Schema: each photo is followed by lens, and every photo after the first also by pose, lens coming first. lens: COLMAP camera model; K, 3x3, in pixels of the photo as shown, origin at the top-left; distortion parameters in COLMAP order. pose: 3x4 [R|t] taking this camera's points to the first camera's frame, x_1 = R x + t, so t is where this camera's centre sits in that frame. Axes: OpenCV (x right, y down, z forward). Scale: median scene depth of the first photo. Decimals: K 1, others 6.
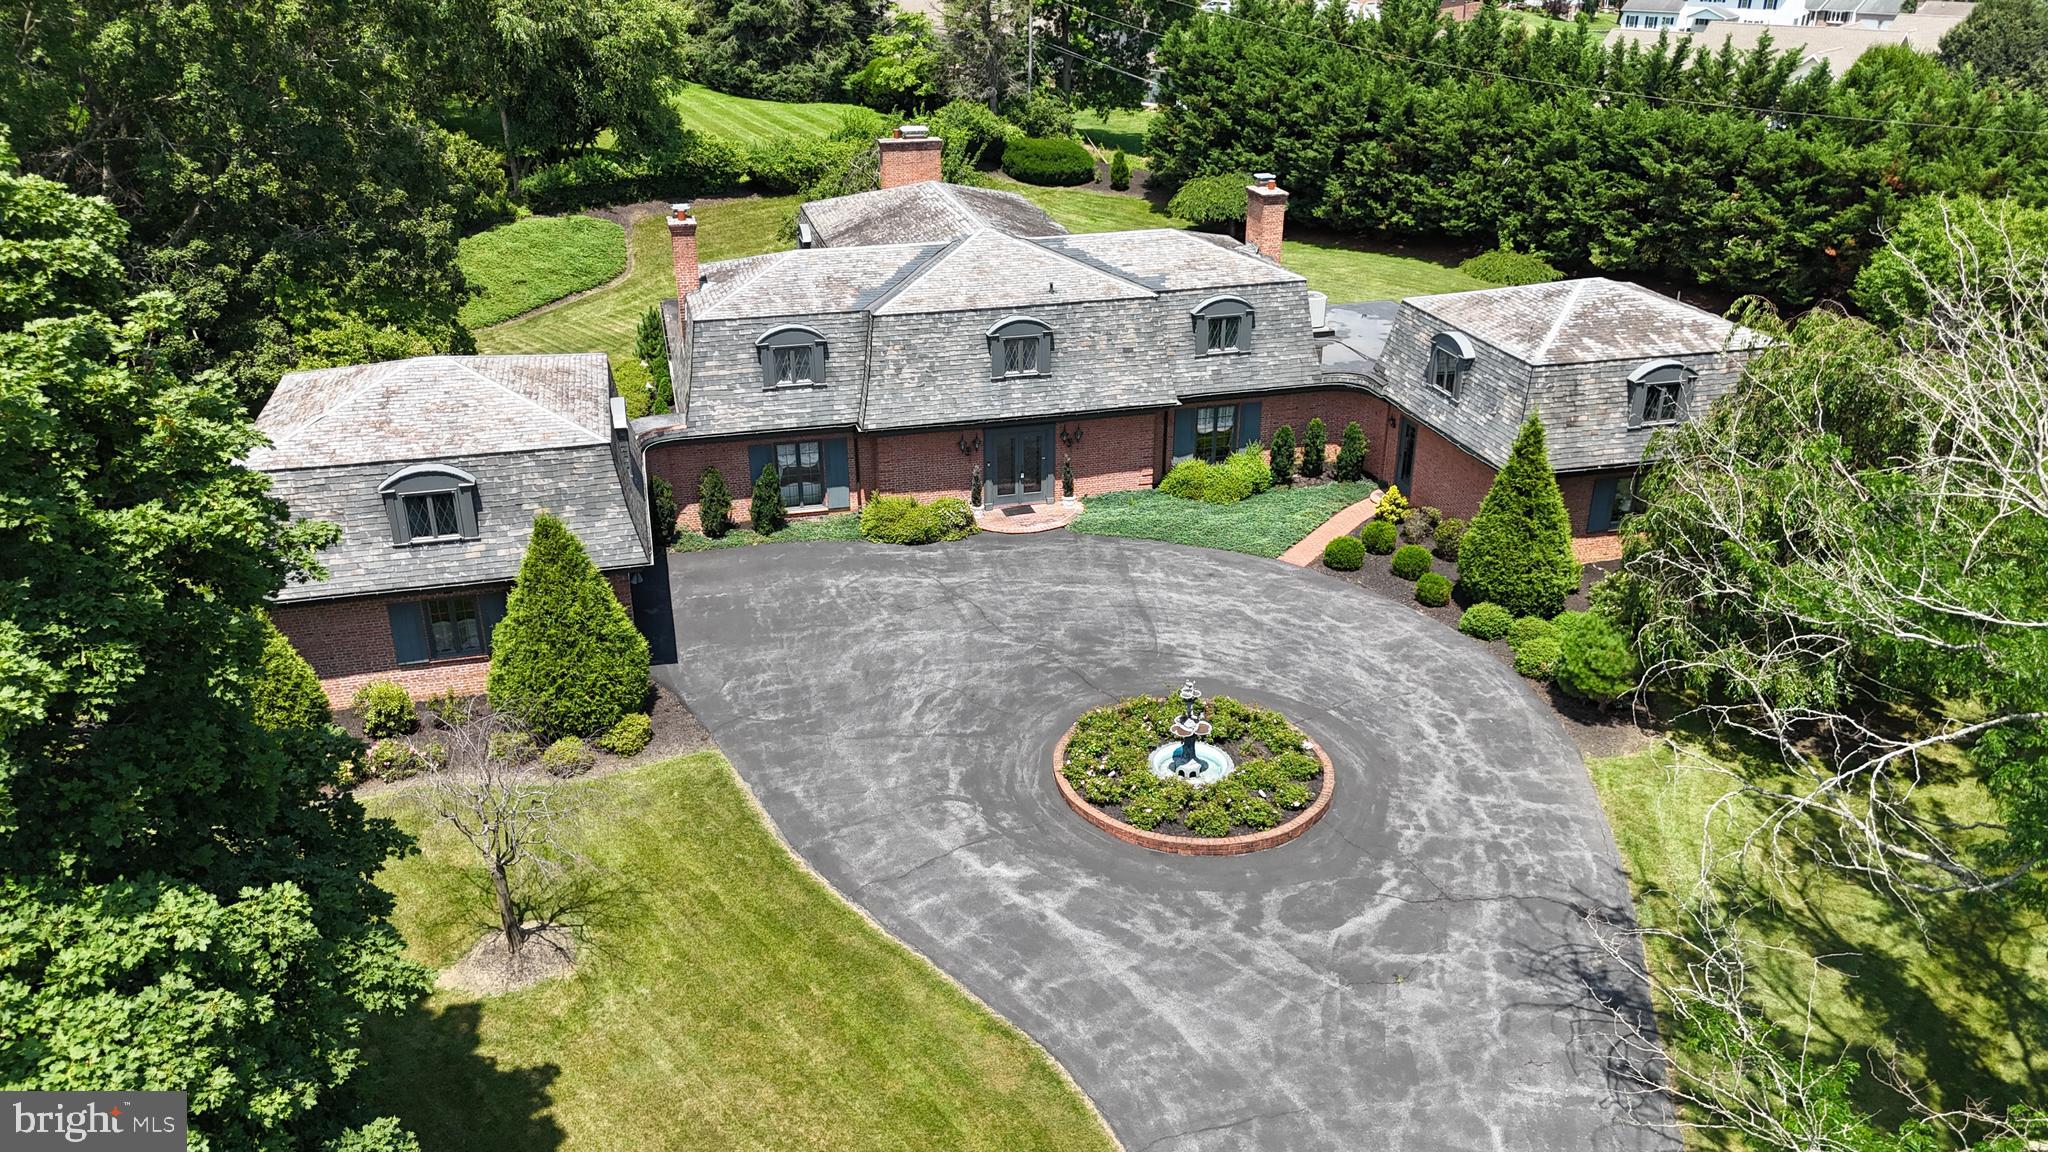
lens RADIAL K [[1517.9, 0, 1016.7], [0, 1517.9, 574.7], [0, 0, 1]] dist [0.111970, -0.277939]
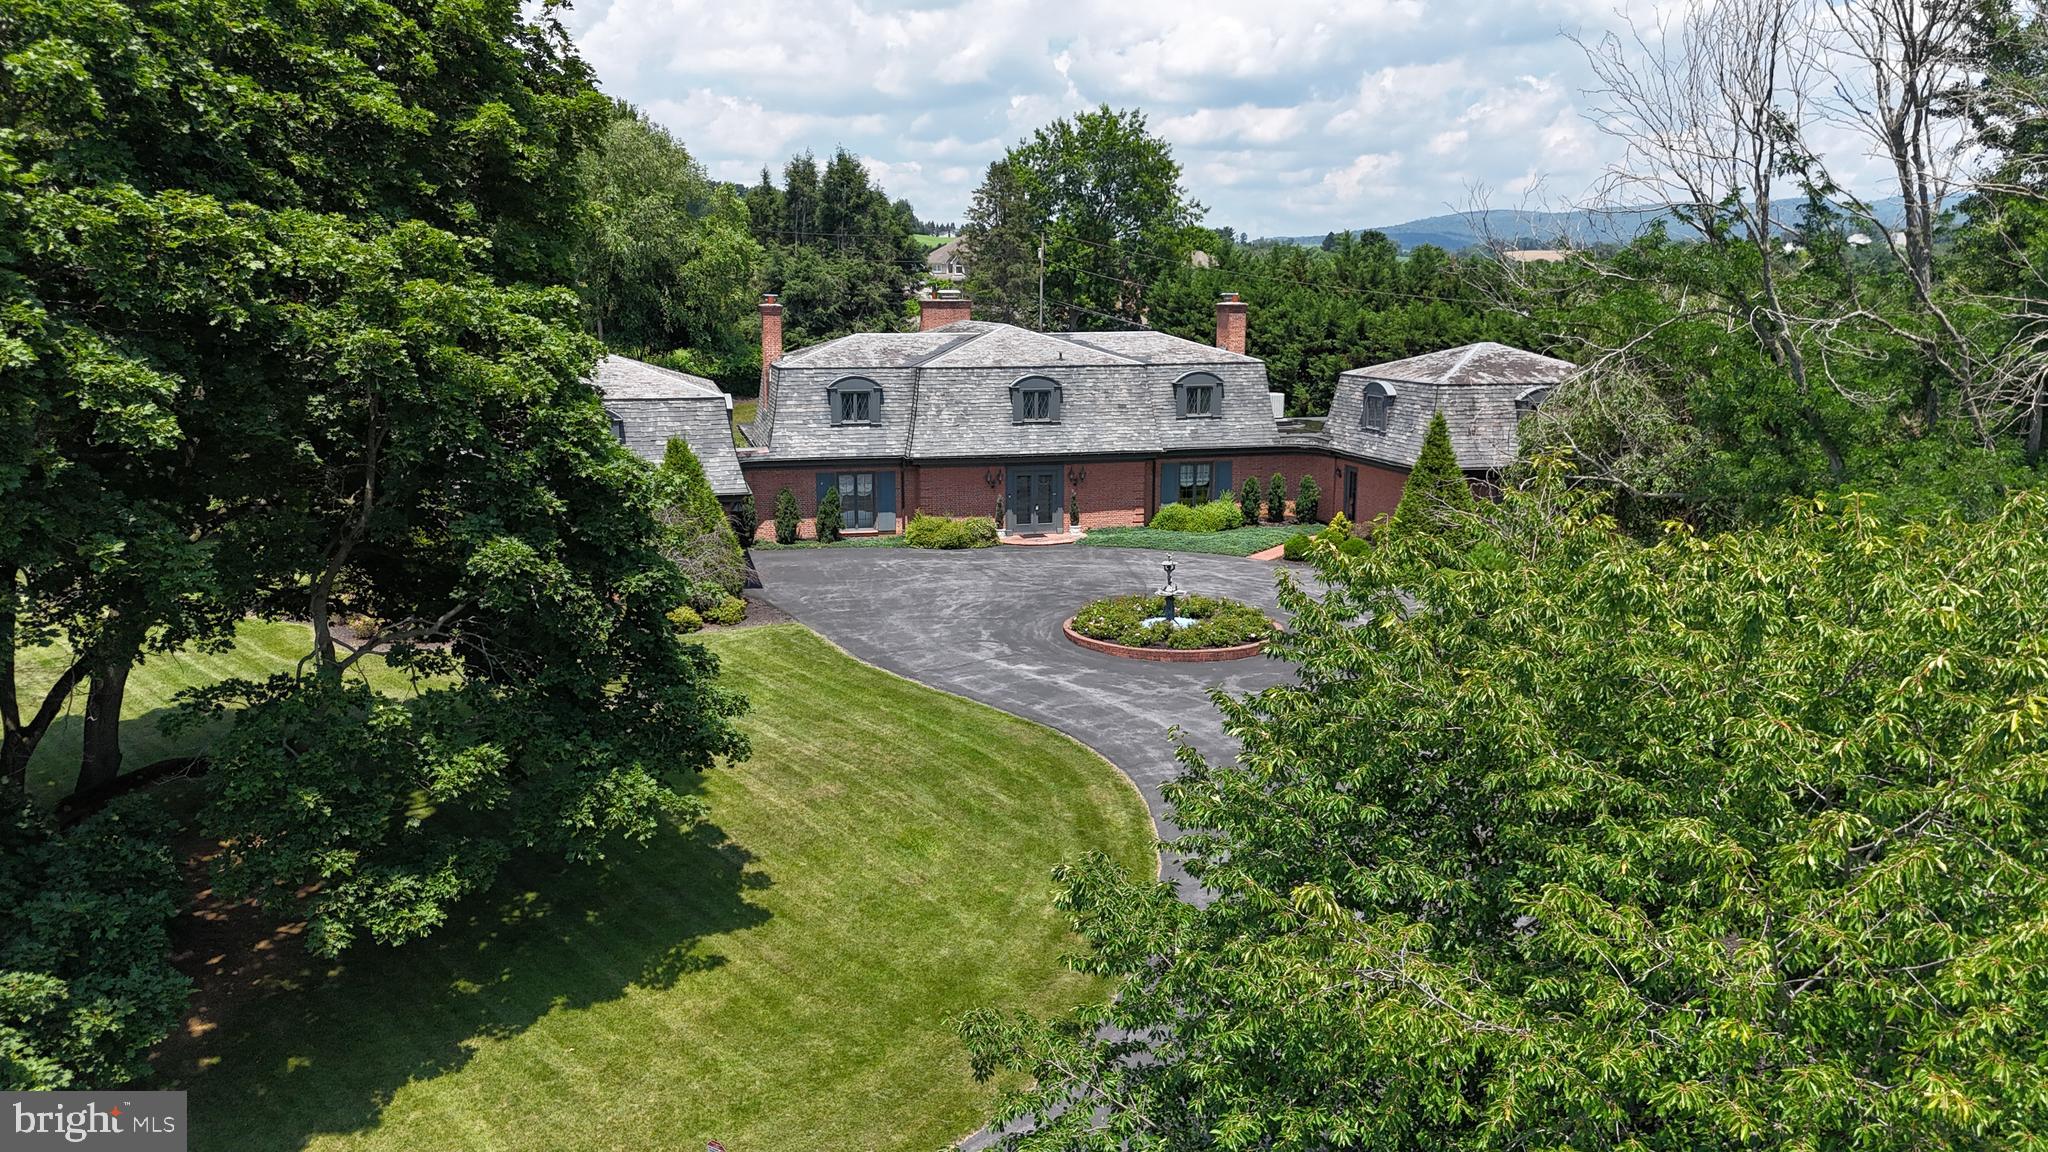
lens RADIAL K [[1517.9, 0, 1016.7], [0, 1517.9, 574.7], [0, 0, 1]] dist [0.111970, -0.277939]
pose [[0.999978, 0.004326, -0.004953, -0.006749], [-0.005376, 0.971530, -0.236856, 0.290780], [0.003787, 0.236878, 0.971532, -0.184187]]
